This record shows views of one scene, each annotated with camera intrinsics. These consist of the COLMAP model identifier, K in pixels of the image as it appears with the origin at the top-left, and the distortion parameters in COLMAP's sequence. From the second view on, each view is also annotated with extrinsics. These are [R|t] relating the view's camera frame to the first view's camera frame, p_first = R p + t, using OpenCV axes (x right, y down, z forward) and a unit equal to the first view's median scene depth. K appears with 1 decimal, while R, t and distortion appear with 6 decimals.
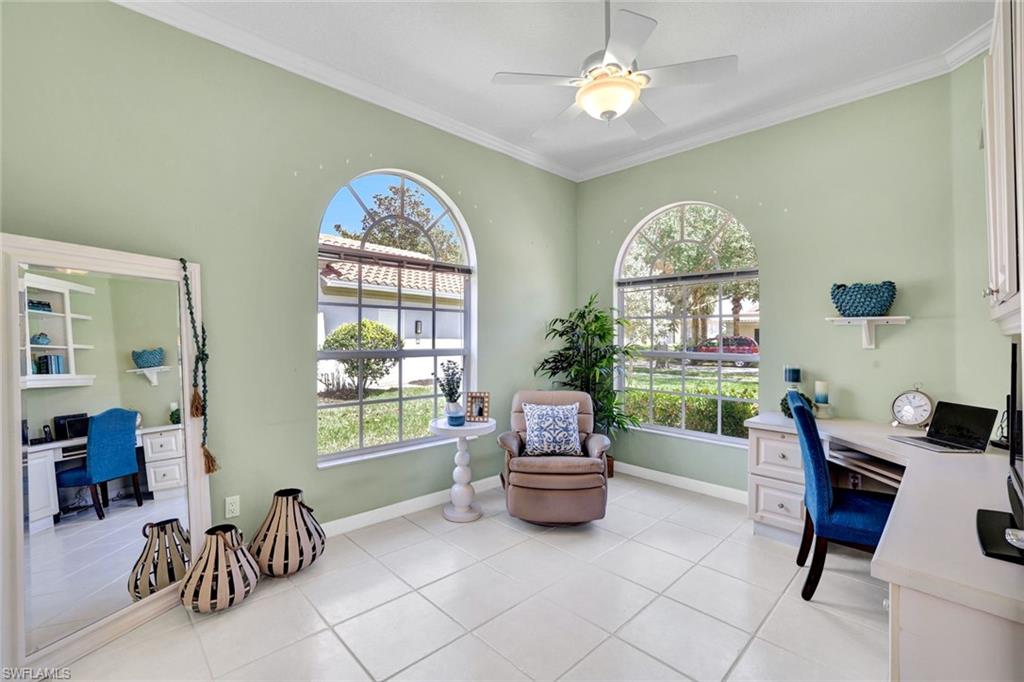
lens RADIAL K [[435.5, 0, 501.8], [0, 435.5, 331.0], [0, 0, 1]] dist [-0.024160, 0.000379]
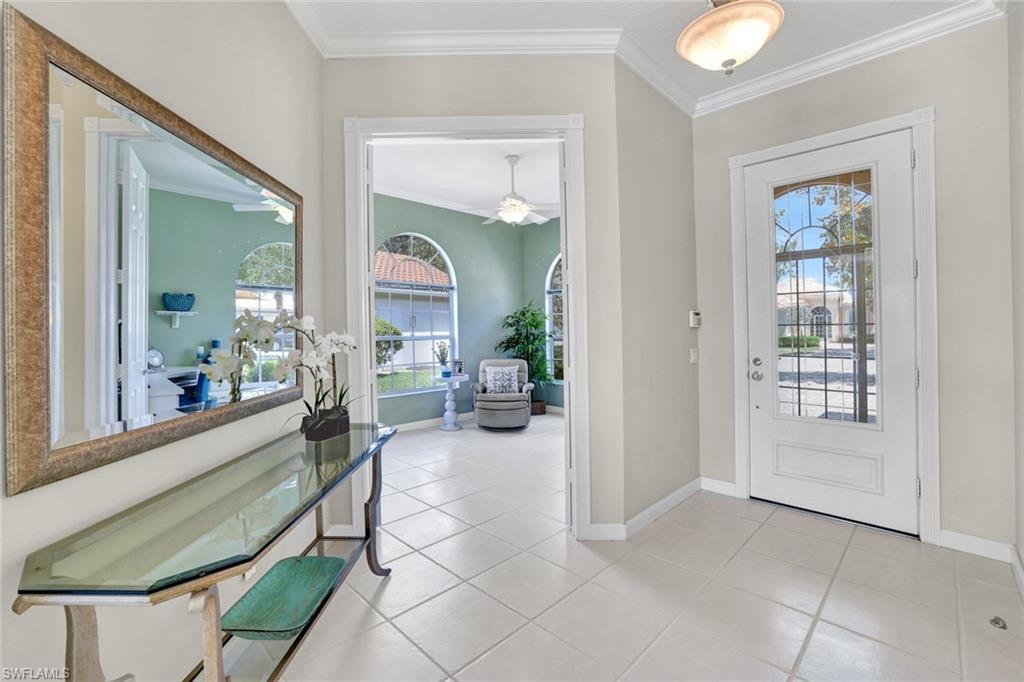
lens RADIAL K [[435.5, 0, 501.8], [0, 435.5, 331.0], [0, 0, 1]] dist [-0.024160, 0.000379]
pose [[0.999293, -0.020768, 0.031337, 0.063400], [0.020308, 0.999683, 0.014900, 0.004353], [-0.031637, -0.014254, 0.999398, -0.711137]]
